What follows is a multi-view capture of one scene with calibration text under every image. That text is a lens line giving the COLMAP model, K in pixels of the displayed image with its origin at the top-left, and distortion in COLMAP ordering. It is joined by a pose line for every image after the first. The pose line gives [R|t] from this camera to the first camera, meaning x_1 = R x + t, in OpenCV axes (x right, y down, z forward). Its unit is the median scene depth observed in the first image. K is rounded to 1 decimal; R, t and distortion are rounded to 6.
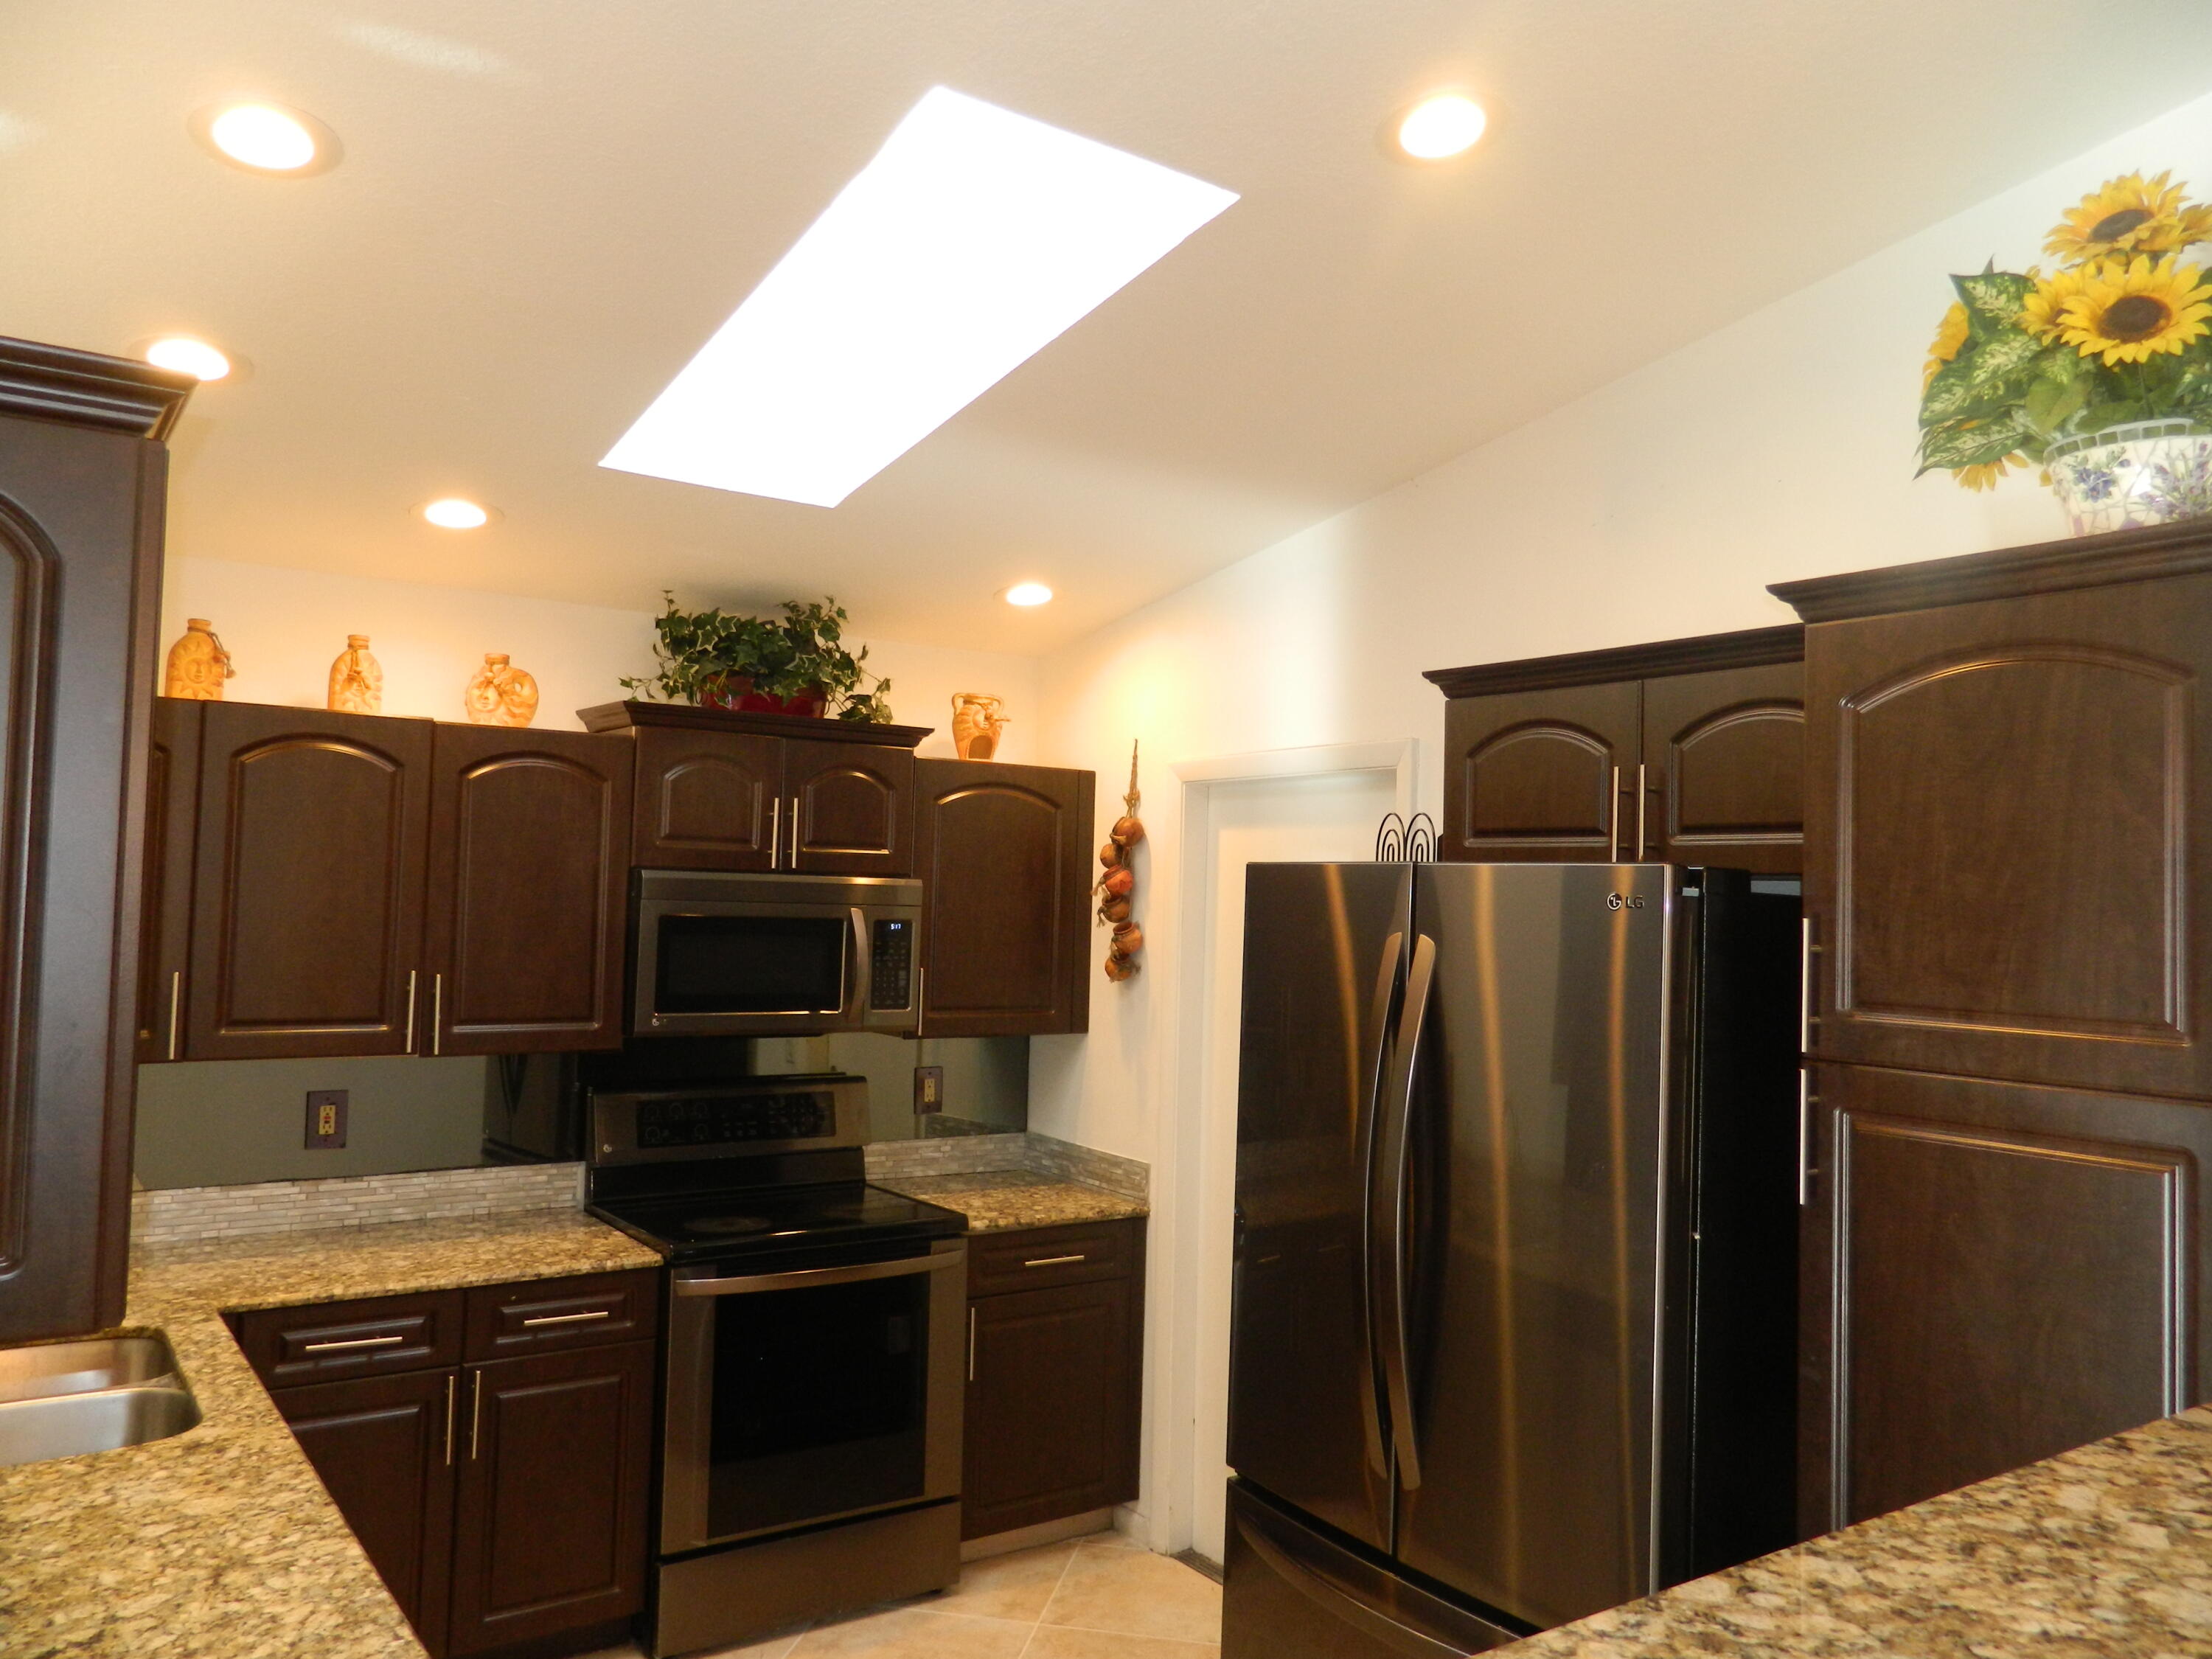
lens RADIAL K [[1639.3, 0, 1104.6], [0, 1639.3, 834.7], [0, 0, 1]] dist [0.017450, -0.020330]
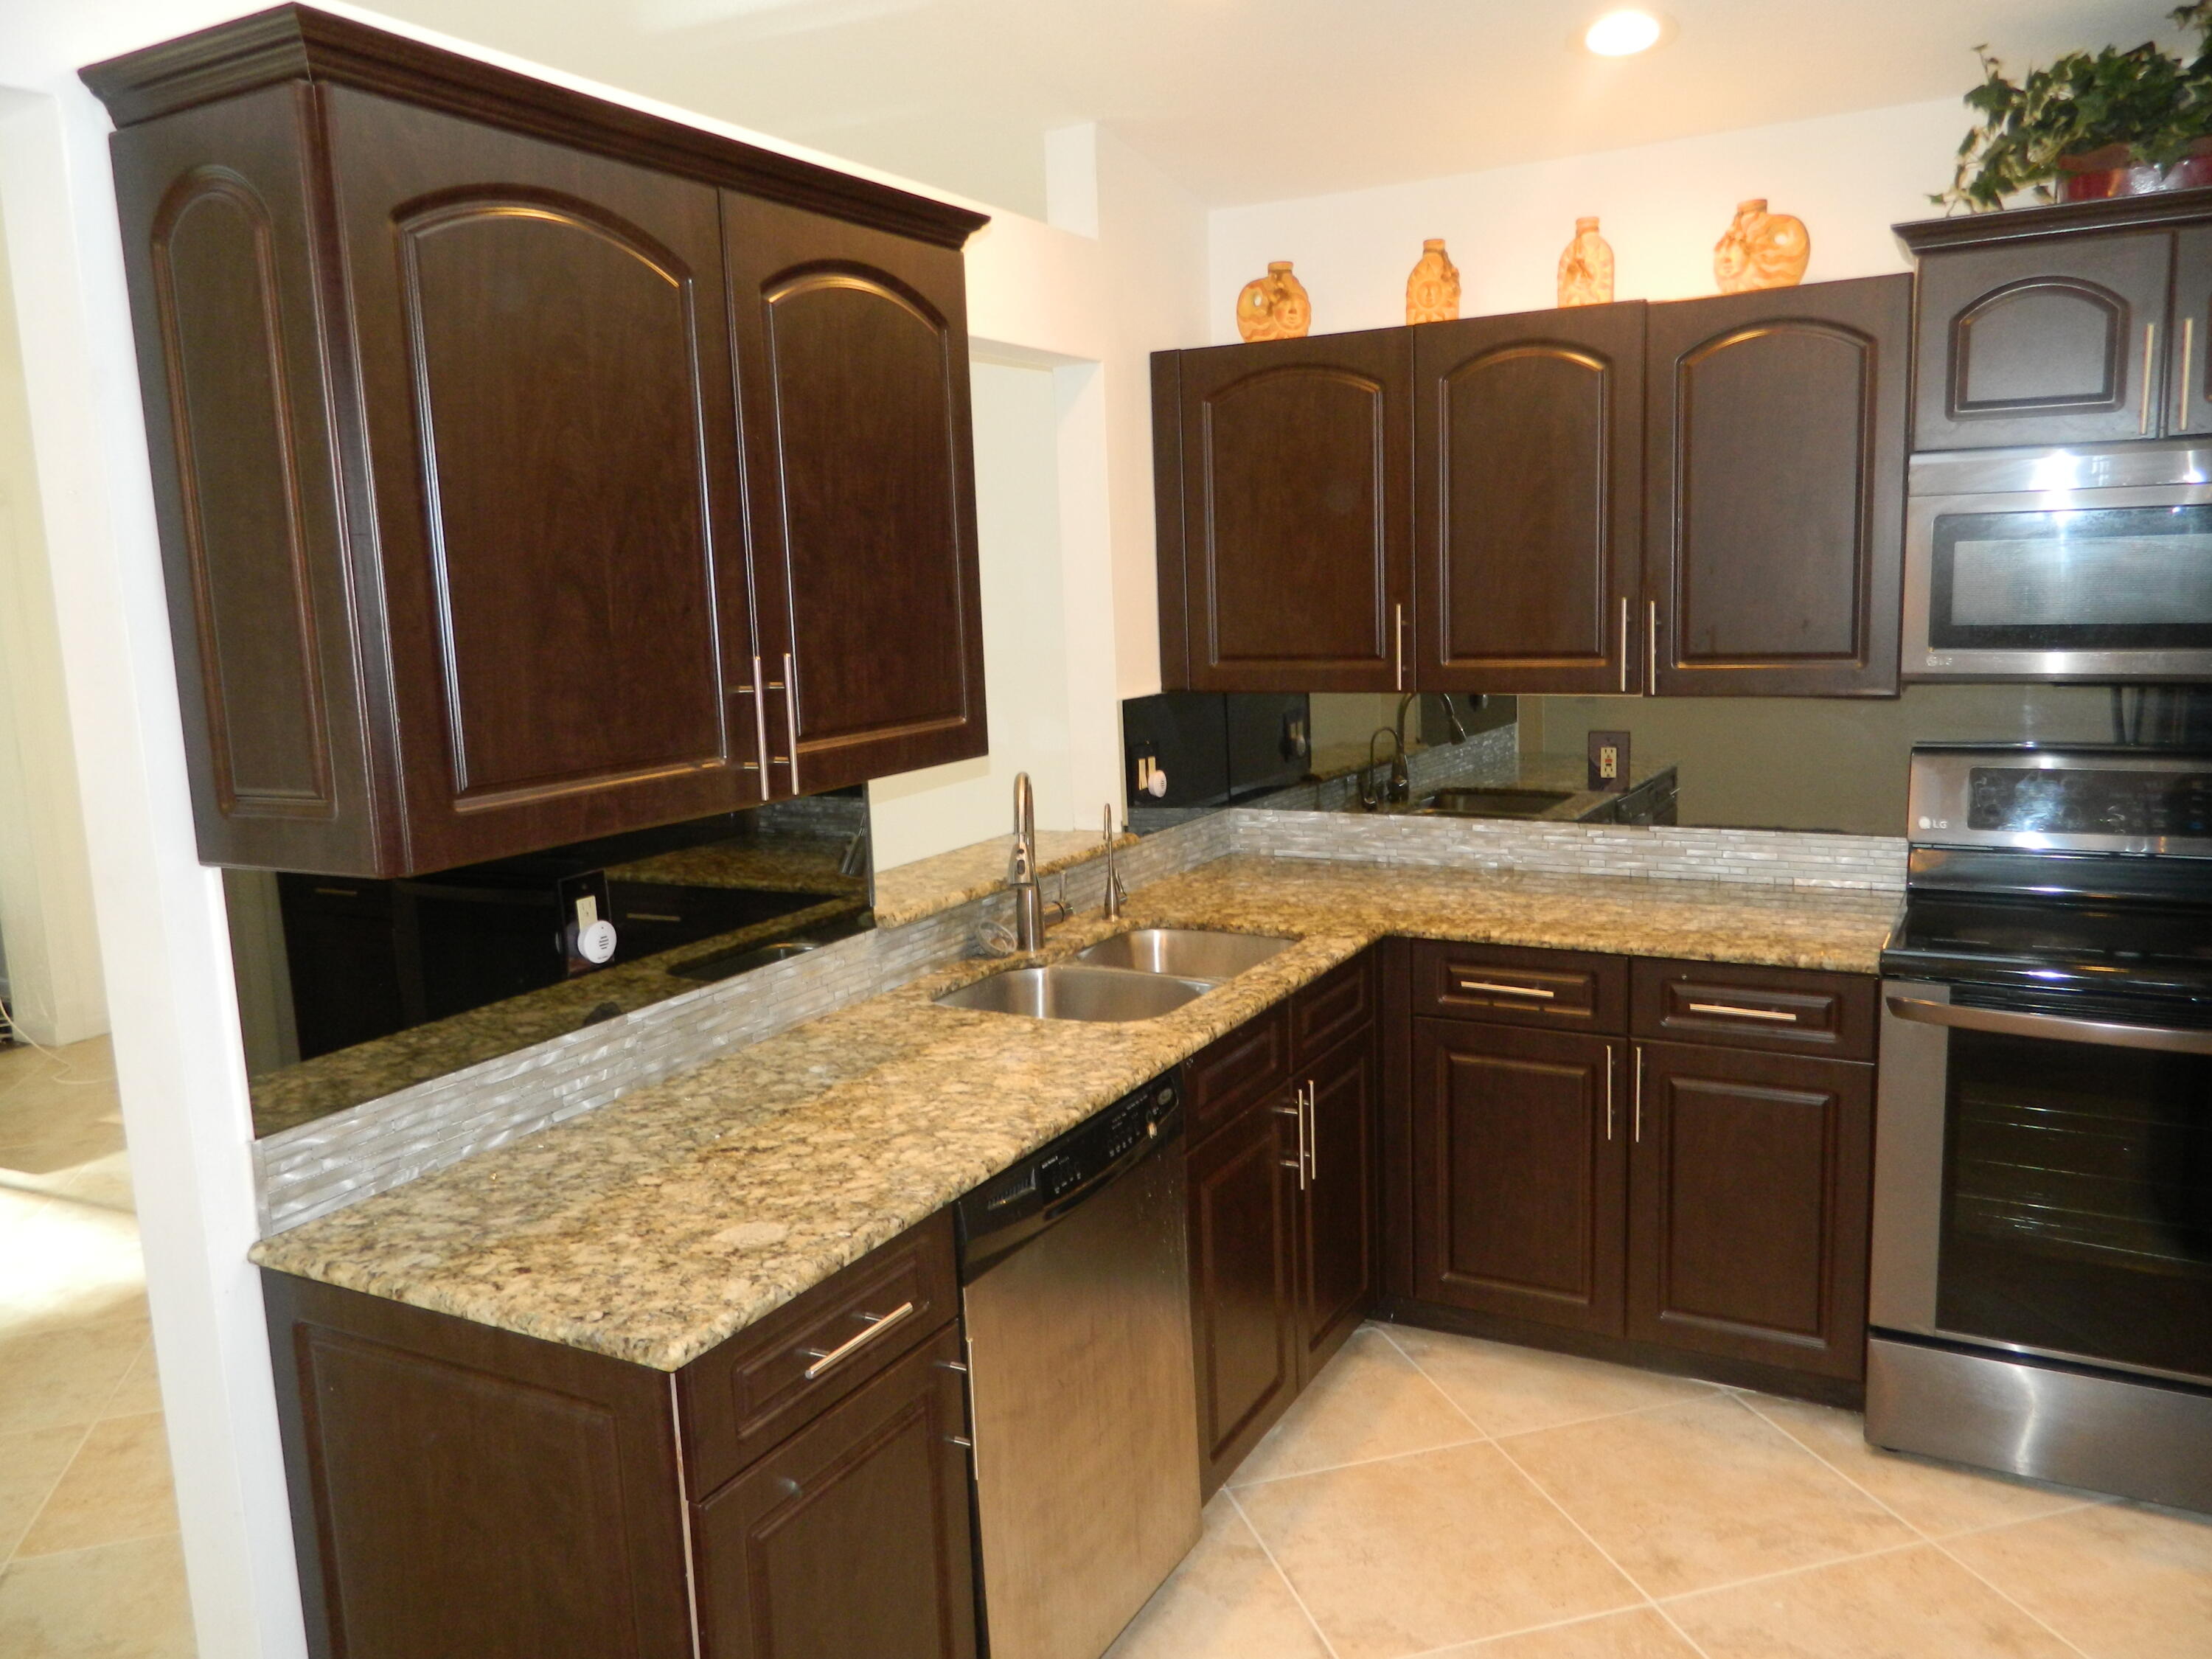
lens RADIAL K [[1639.3, 0, 1107.1], [0, 1639.3, 826.2], [0, 0, 1]] dist [0.017450, -0.020330]
pose [[0.436470, 0.097453, -0.894425, 0.281311], [0.084116, 0.985343, 0.148406, 0.053162], [0.895778, -0.140010, 0.421876, 0.393421]]
